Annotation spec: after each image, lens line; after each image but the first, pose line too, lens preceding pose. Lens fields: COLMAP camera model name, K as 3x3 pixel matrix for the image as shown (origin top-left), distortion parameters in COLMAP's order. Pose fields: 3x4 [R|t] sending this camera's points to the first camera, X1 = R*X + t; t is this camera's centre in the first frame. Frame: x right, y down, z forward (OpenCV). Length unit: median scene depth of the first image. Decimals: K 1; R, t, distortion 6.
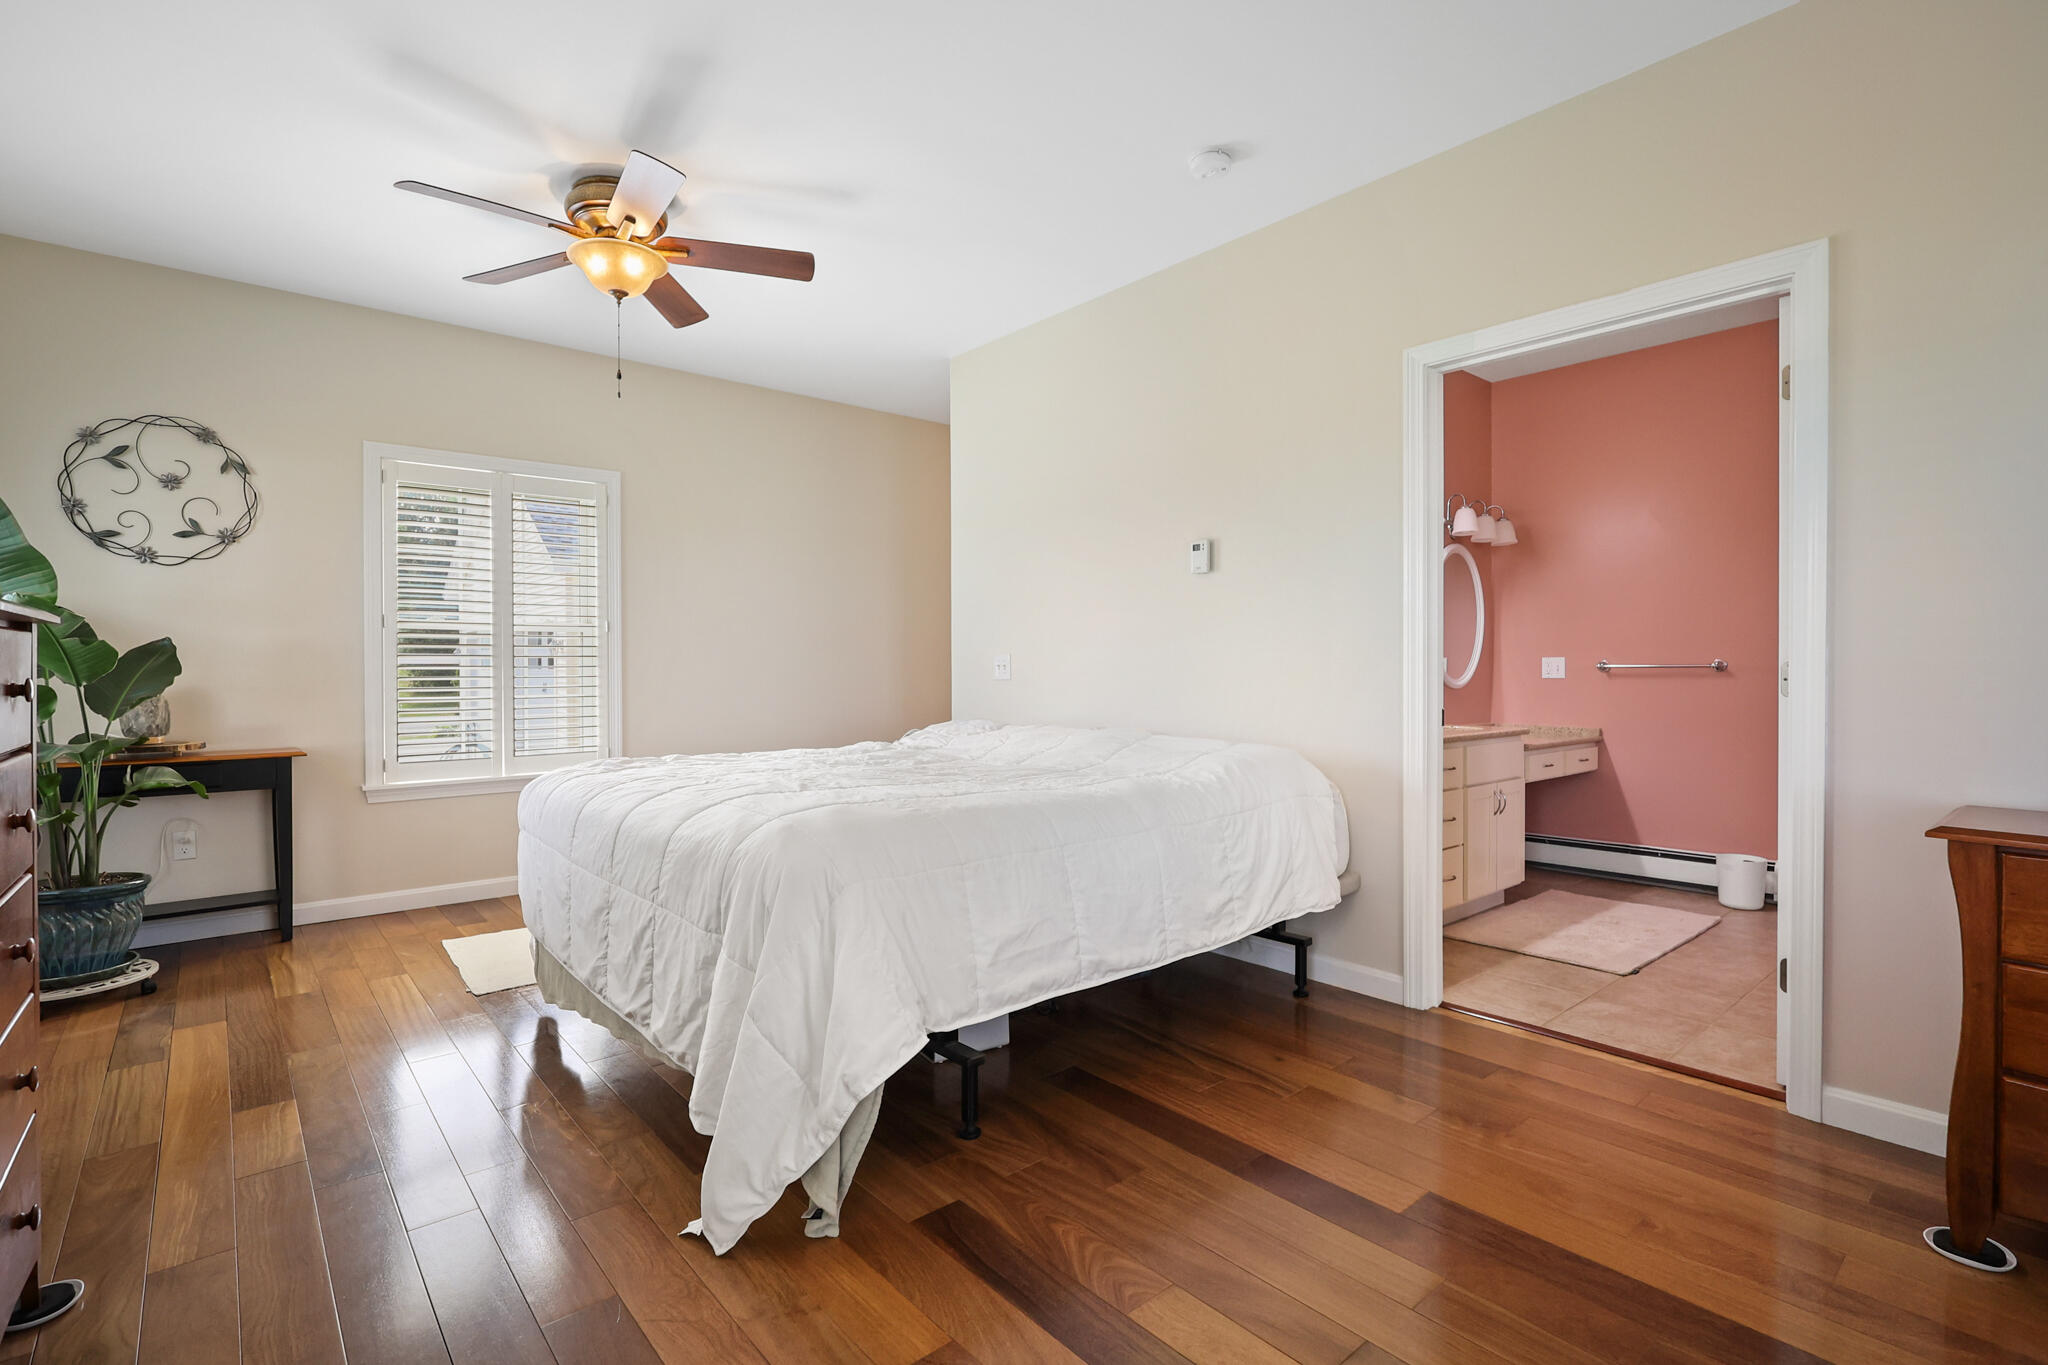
lens RADIAL K [[946.7, 0, 1005.3], [0, 946.7, 674.1], [0, 0, 1]] dist [-0.000081, 0.000322]
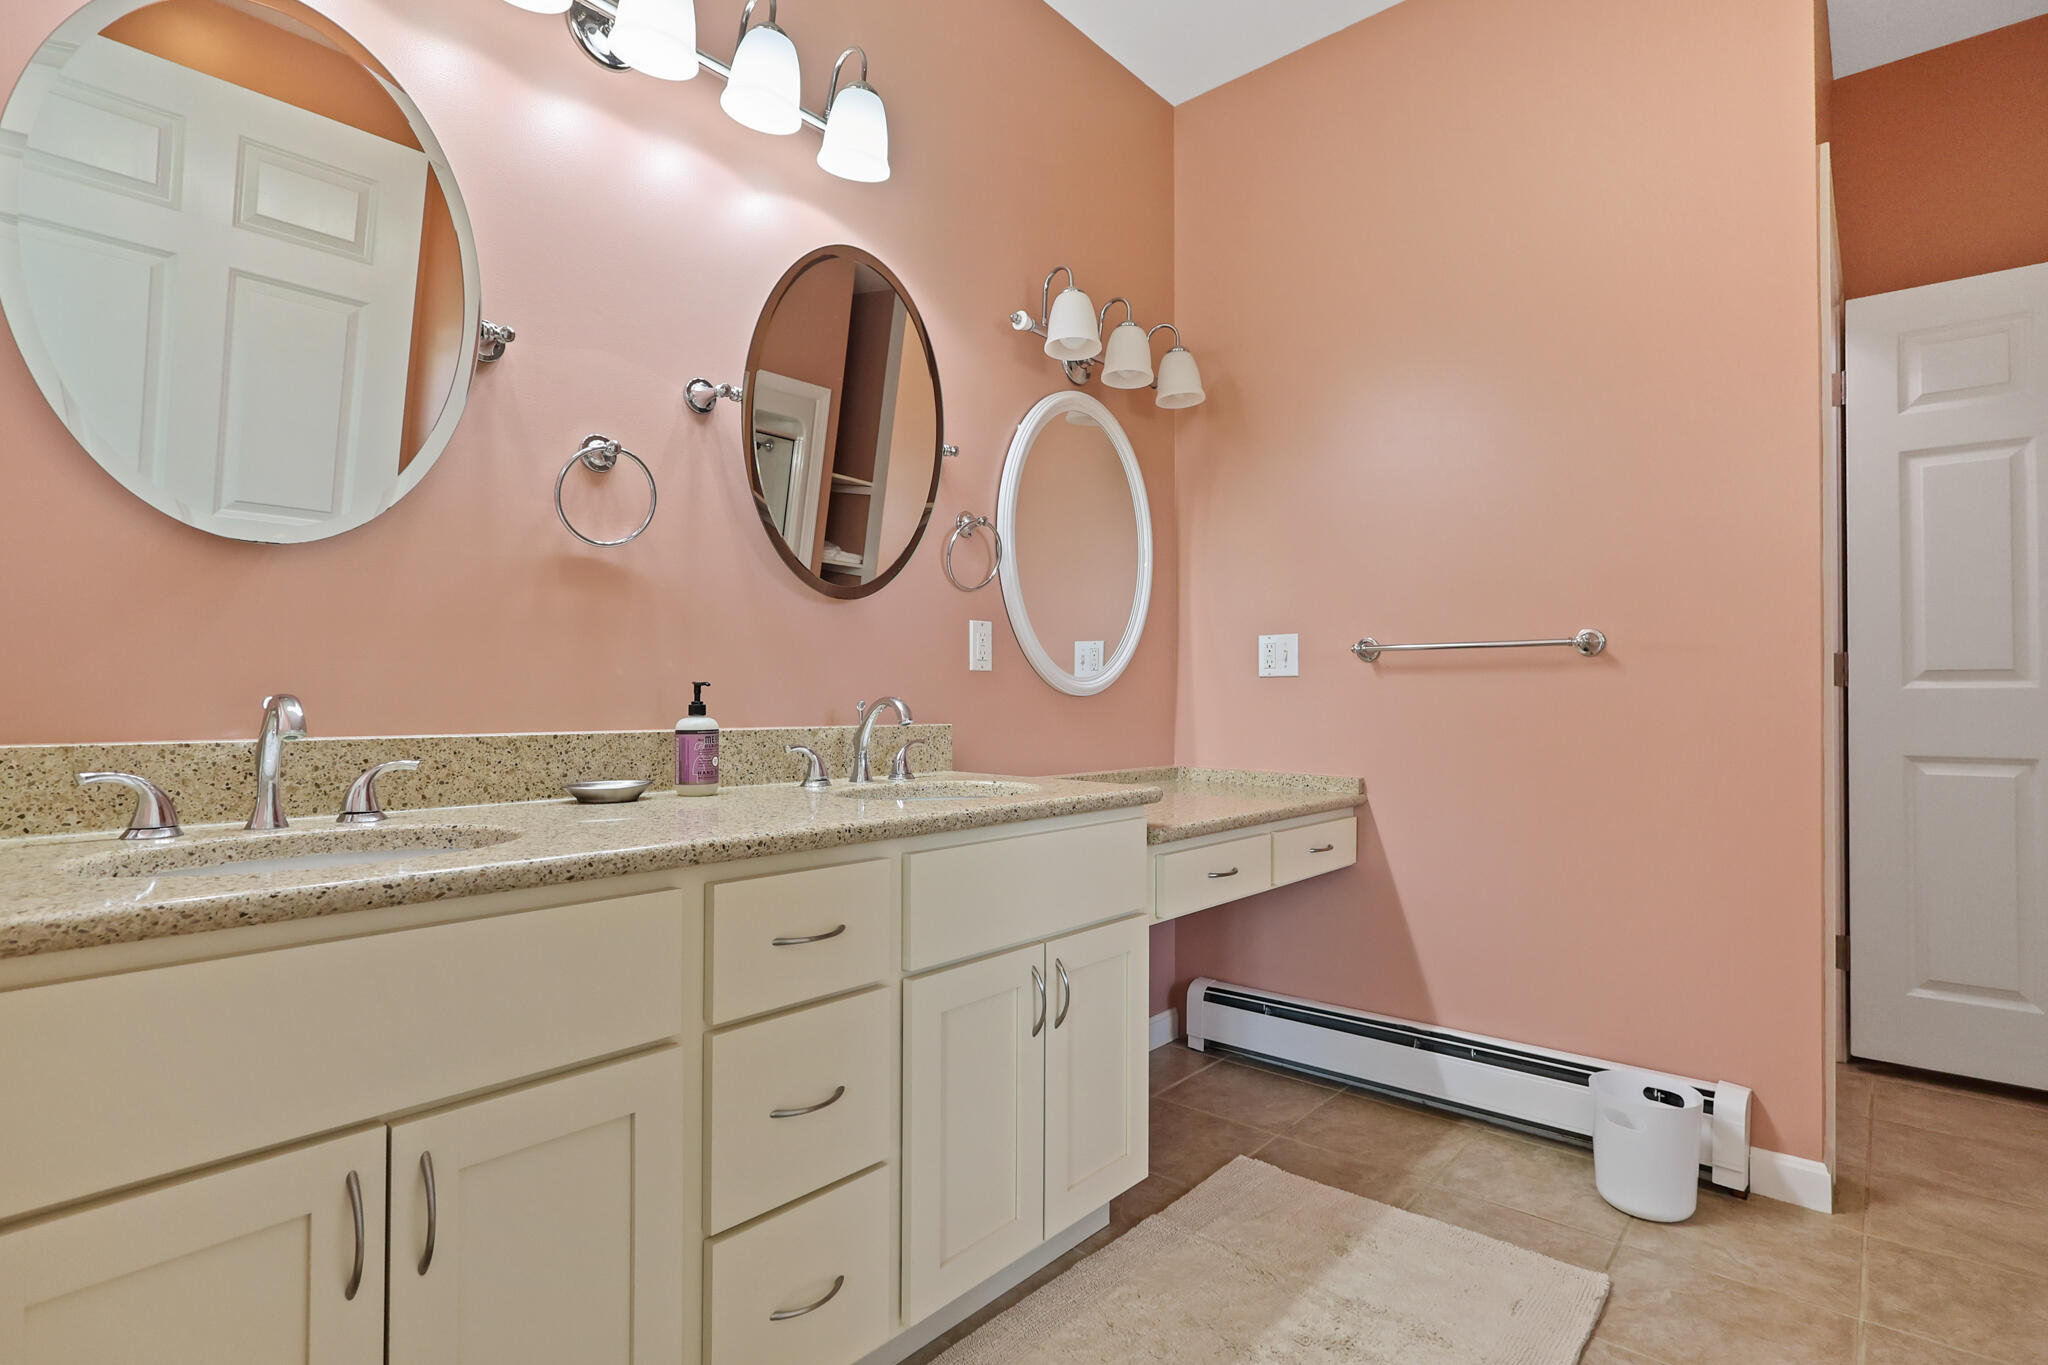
lens RADIAL K [[977.1, 0, 1019.6], [0, 977.1, 685.3], [0, 0, 1]] dist [-0.001839, -0.000273]
pose [[0.989147, 0.006703, 0.146775, 0.395803], [-0.003391, 0.999734, -0.022804, 0.022864], [-0.146889, 0.022059, 0.988907, 0.550510]]
